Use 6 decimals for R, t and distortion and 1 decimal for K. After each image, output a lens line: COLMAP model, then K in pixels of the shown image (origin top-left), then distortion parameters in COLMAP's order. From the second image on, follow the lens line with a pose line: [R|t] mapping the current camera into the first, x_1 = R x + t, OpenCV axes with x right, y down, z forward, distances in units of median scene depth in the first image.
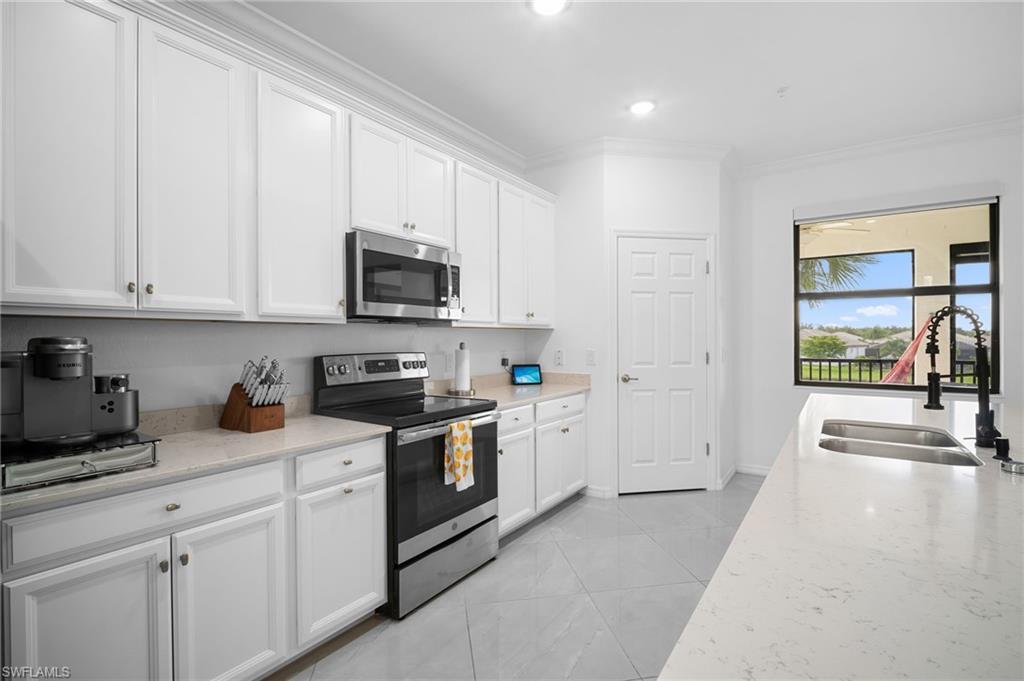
lens RADIAL K [[471.1, 0, 518.1], [0, 471.1, 337.9], [0, 0, 1]] dist [0.001947, -0.005369]
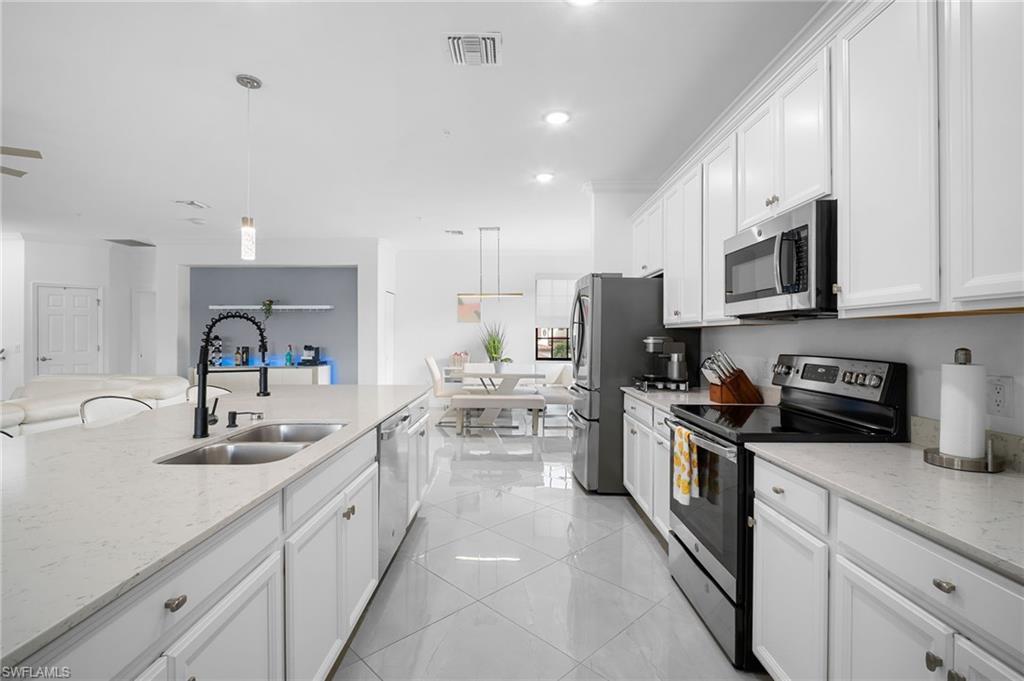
lens RADIAL K [[471.1, 0, 508.2], [0, 471.1, 339.9], [0, 0, 1]] dist [0.001947, -0.005369]
pose [[-0.832585, 0.006240, -0.553862, 0.476662], [0.002160, 0.999966, 0.008018, -0.002359], [0.553893, 0.005479, -0.832570, 1.124445]]
